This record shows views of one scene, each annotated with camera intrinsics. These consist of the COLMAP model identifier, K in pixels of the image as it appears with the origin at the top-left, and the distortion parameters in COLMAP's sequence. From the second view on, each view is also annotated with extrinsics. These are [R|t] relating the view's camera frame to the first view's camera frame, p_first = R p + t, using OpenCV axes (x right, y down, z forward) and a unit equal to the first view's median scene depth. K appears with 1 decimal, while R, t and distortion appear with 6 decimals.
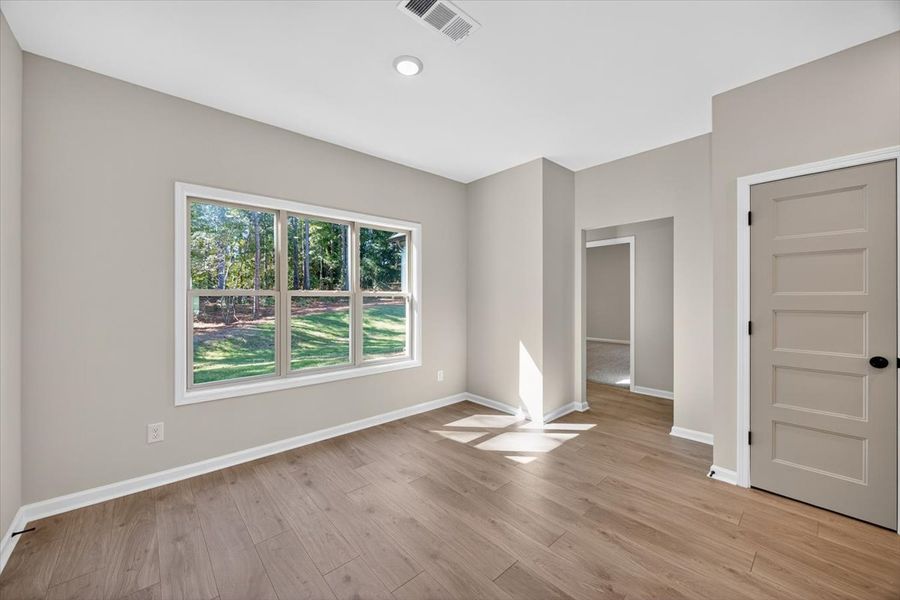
lens RADIAL K [[346.7, 0, 451.9], [0, 346.7, 303.1], [0, 0, 1]] dist [-0.000409, -0.000175]
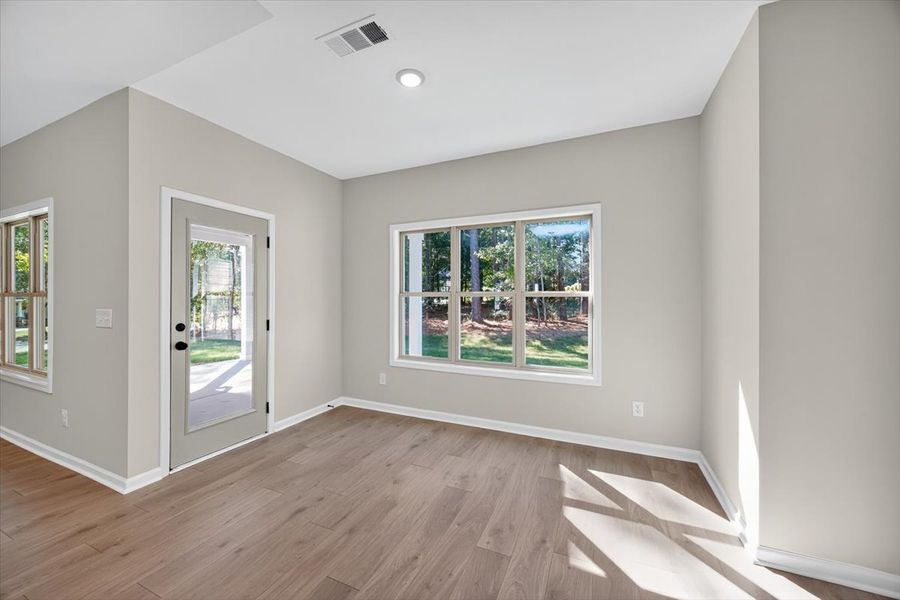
lens RADIAL K [[346.7, 0, 437.6], [0, 346.7, 298.3], [0, 0, 1]] dist [-0.000409, -0.000175]
pose [[0.378303, 0.003426, -0.925675, 0.675497], [-0.009870, 0.999951, -0.000333, -0.016384], [0.925629, 0.009263, 0.378319, 0.512538]]
